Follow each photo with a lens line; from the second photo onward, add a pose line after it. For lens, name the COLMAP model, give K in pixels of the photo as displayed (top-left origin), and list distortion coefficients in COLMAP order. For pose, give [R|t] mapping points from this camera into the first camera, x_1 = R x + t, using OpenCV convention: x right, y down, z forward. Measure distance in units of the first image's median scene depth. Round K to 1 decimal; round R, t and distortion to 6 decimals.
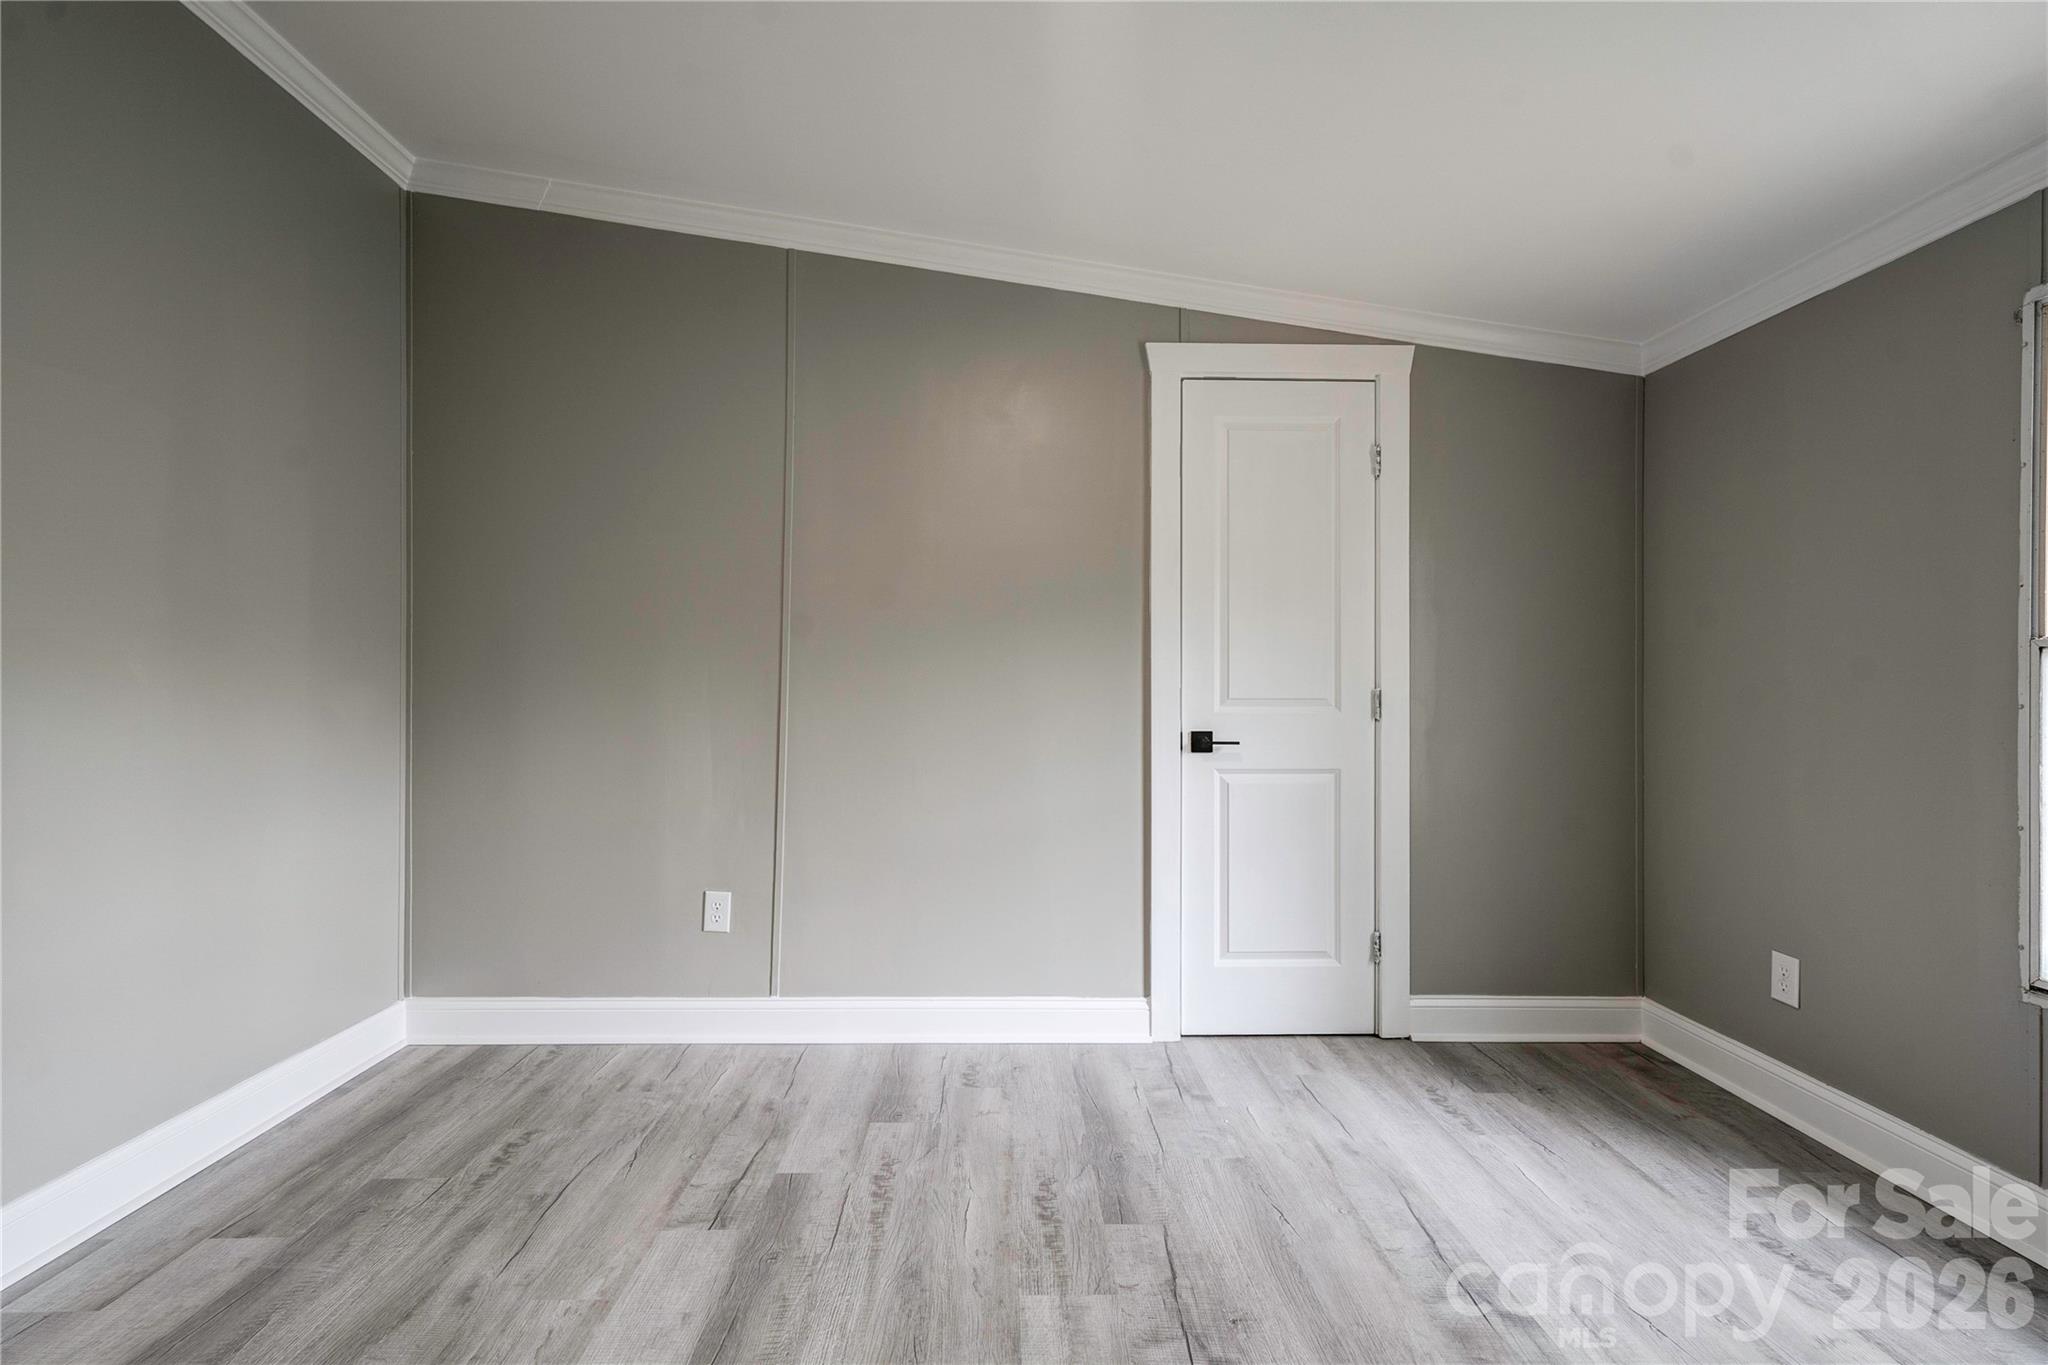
lens RADIAL K [[932.4, 0, 1010.6], [0, 932.4, 680.4], [0, 0, 1]] dist [-0.001141, 0.009952]
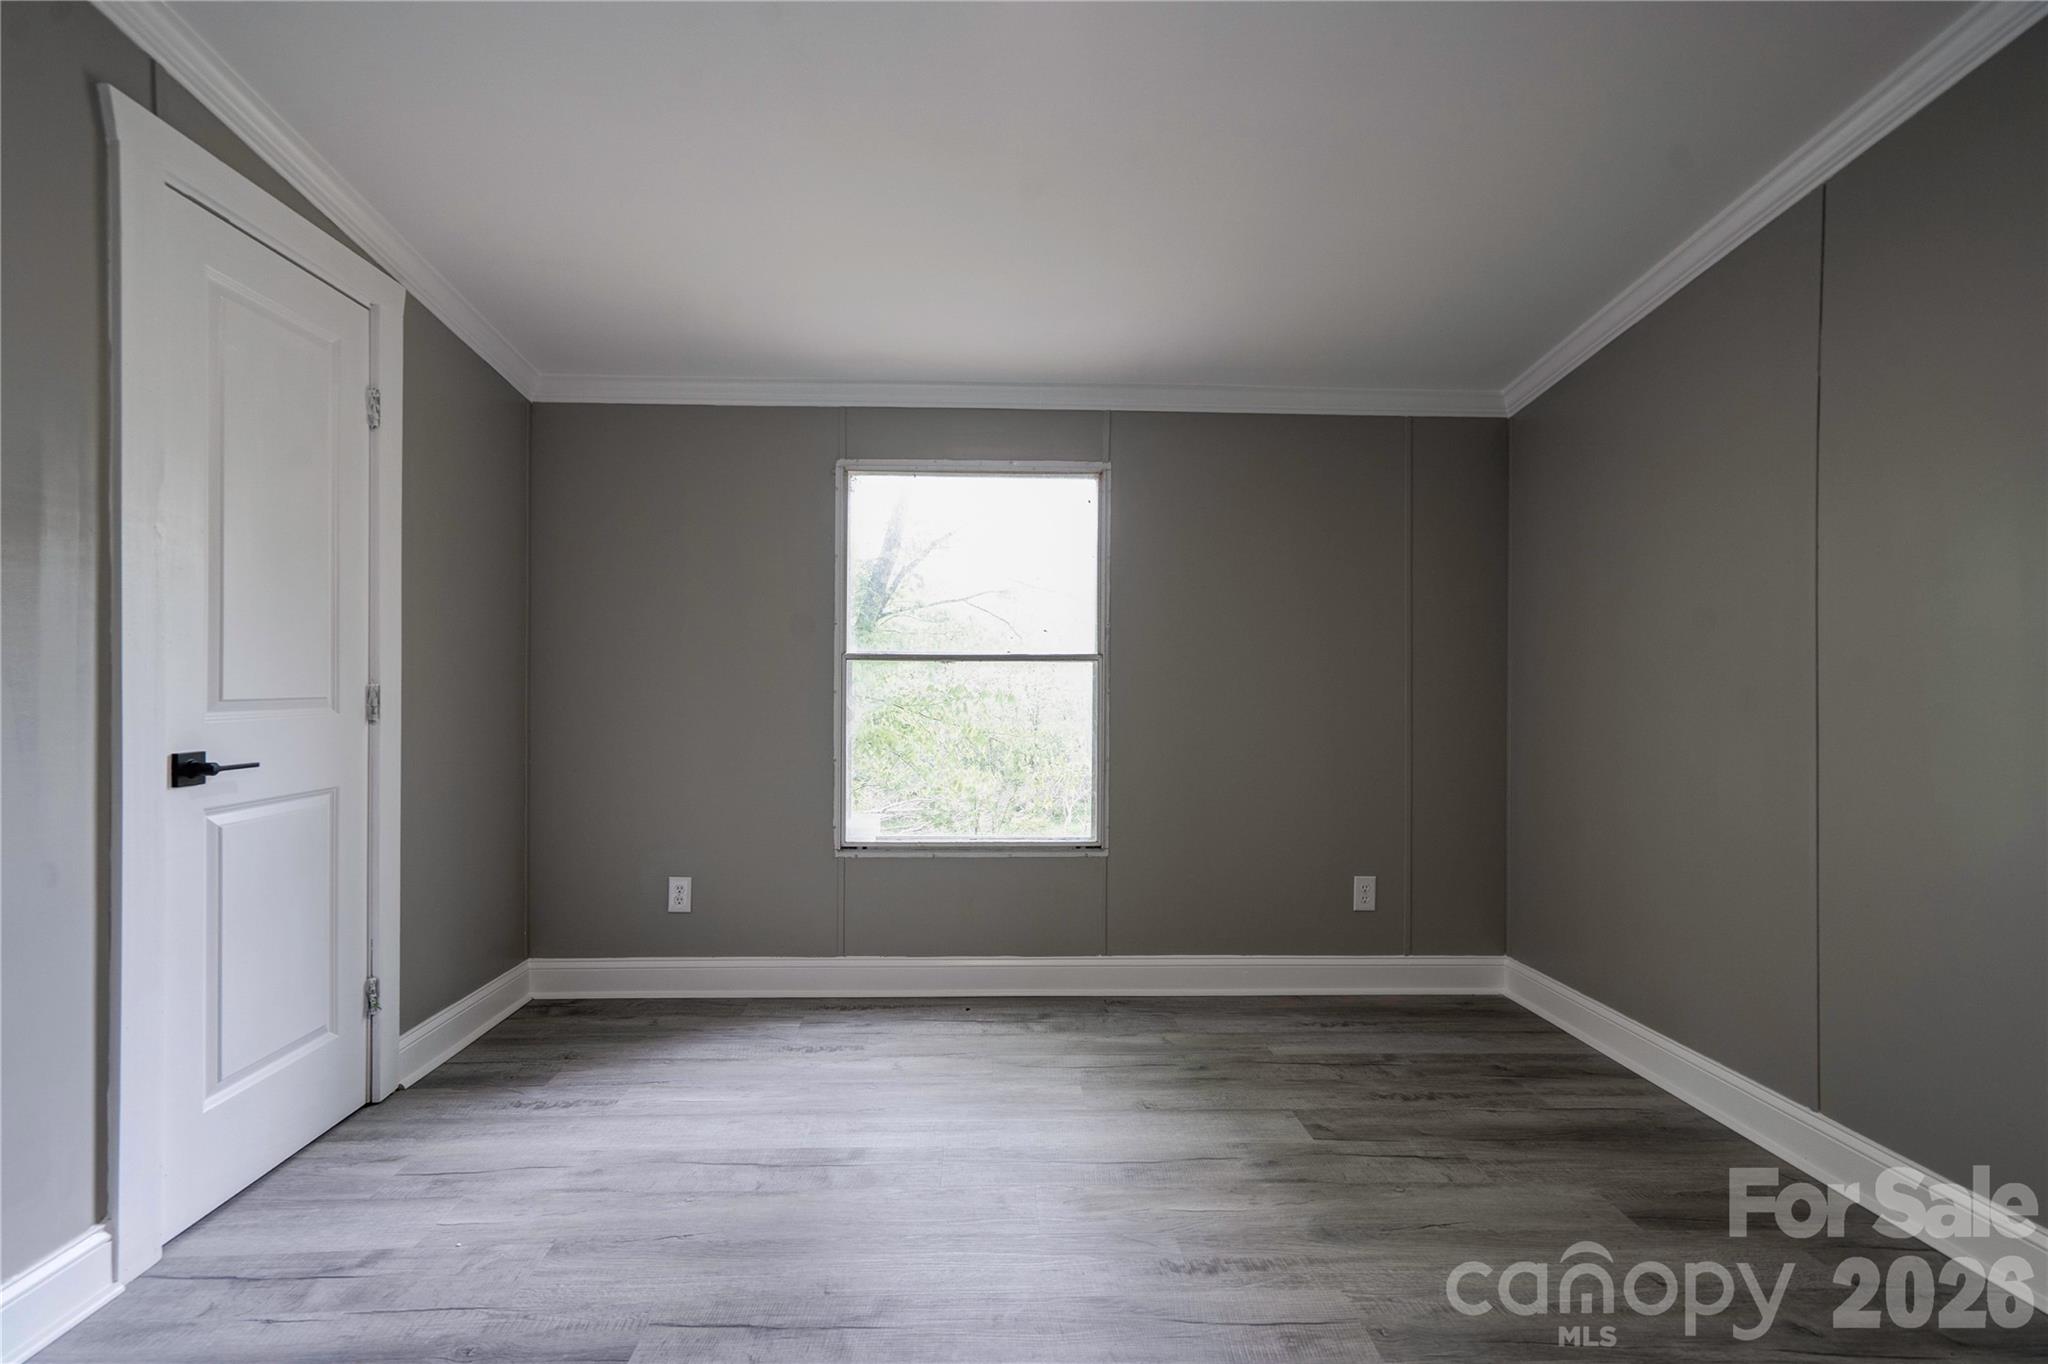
lens RADIAL K [[936.5, 0, 1009.0], [0, 936.5, 679.1], [0, 0, 1]] dist [-0.010868, 0.017086]
pose [[-0.017894, -0.002399, 0.999837, -0.469472], [-0.007660, 0.999968, 0.002263, -0.001905], [-0.999811, -0.007618, -0.017911, 0.474233]]
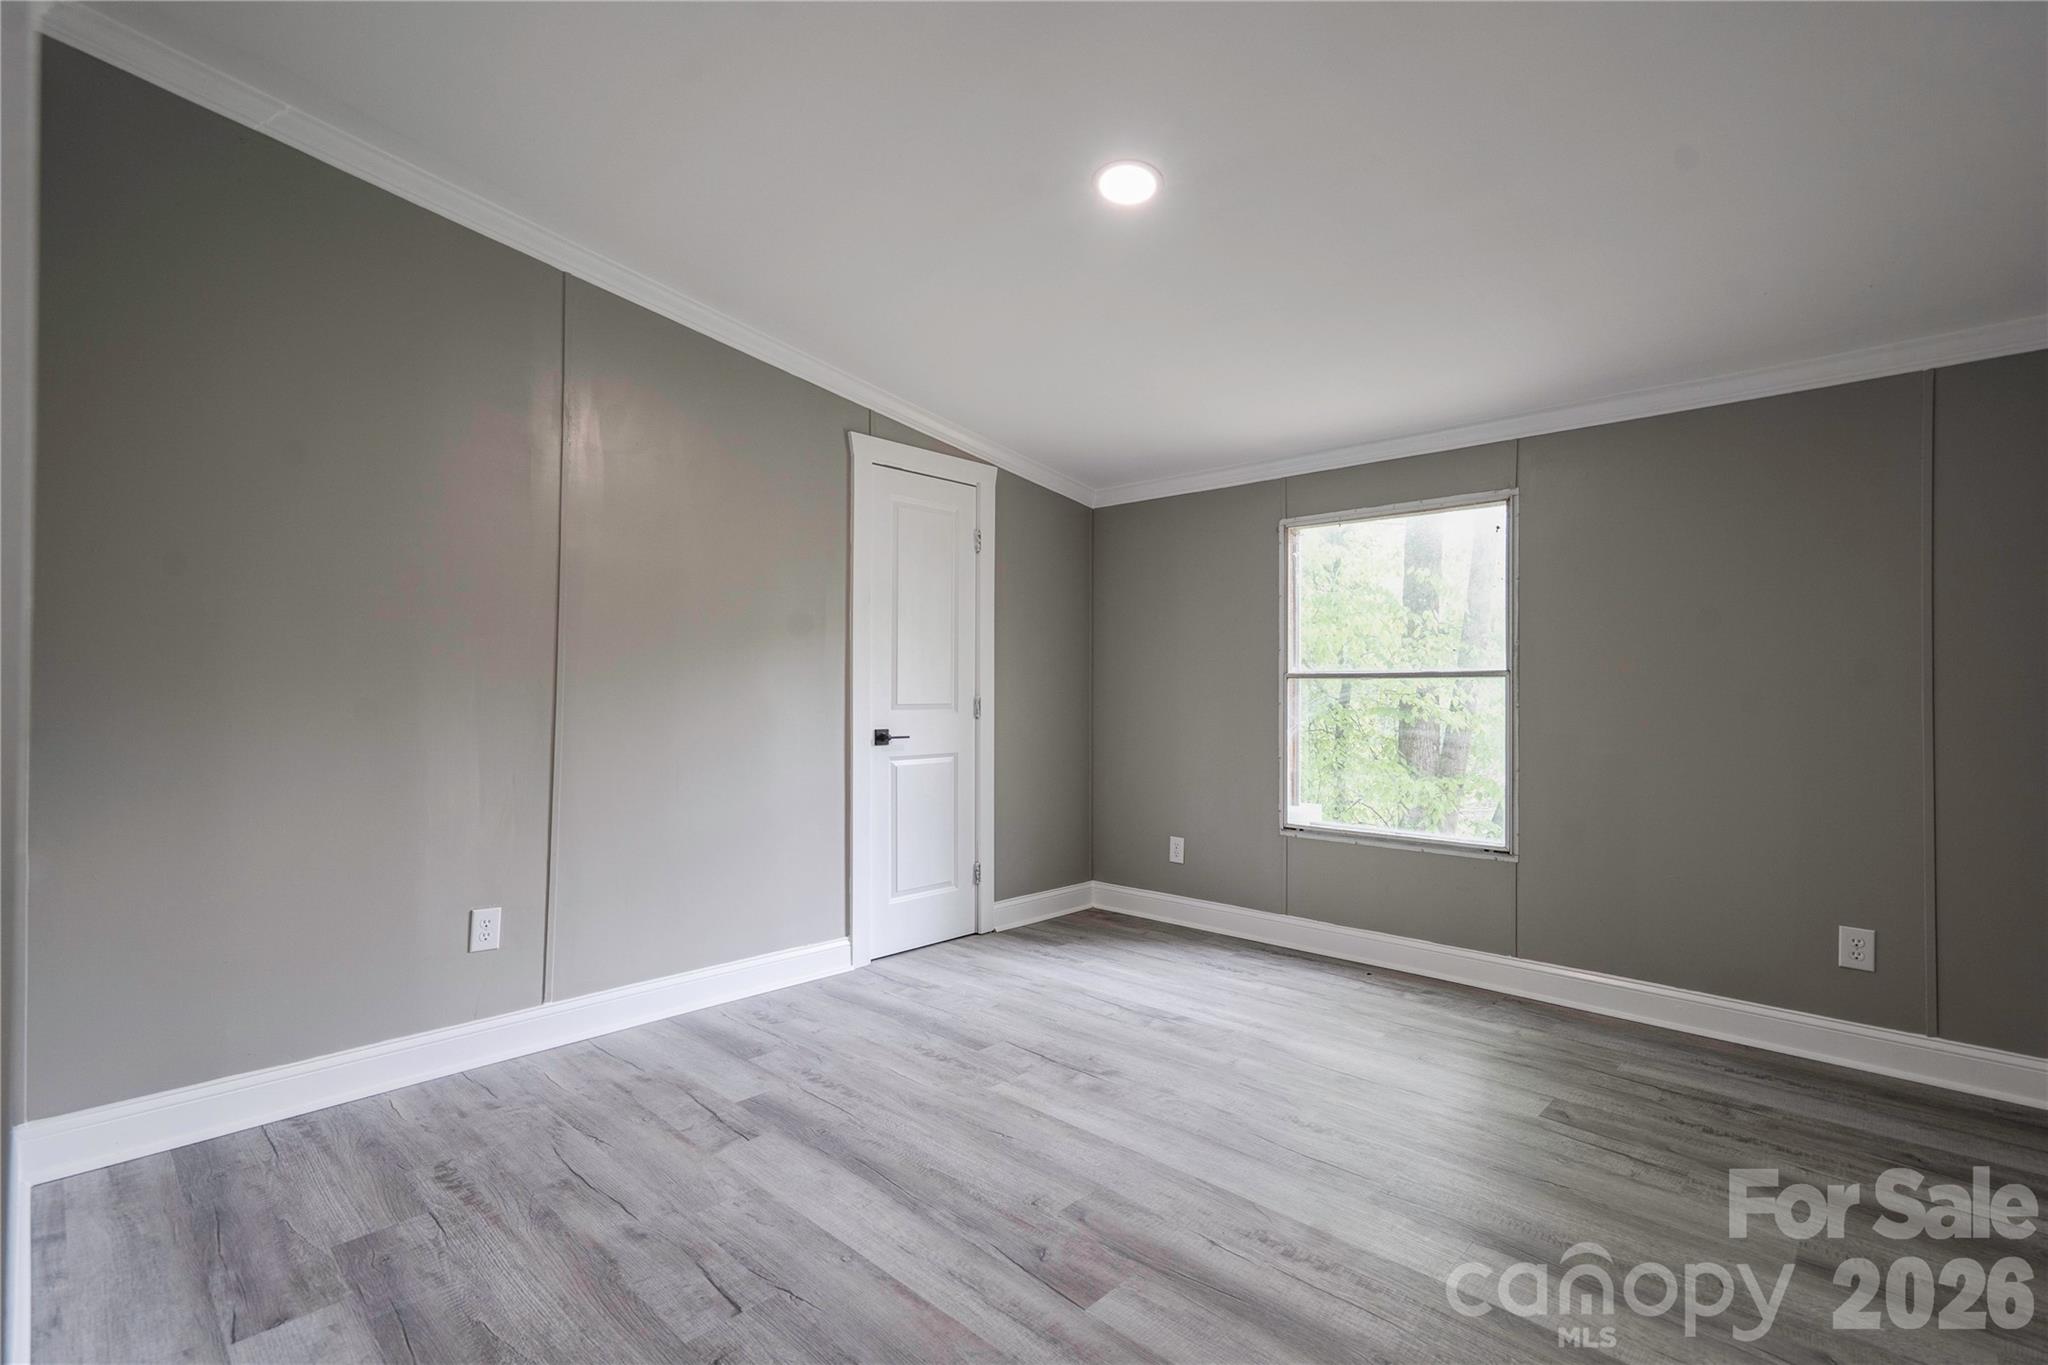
lens RADIAL K [[936.5, 0, 1009.0], [0, 936.5, 679.6], [0, 0, 1]] dist [-0.010868, 0.017086]
pose [[0.704314, 0.008244, 0.709841, -0.648750], [-0.003635, 0.999961, -0.008007, -0.006518], [-0.709879, 0.003059, 0.704317, -0.075126]]
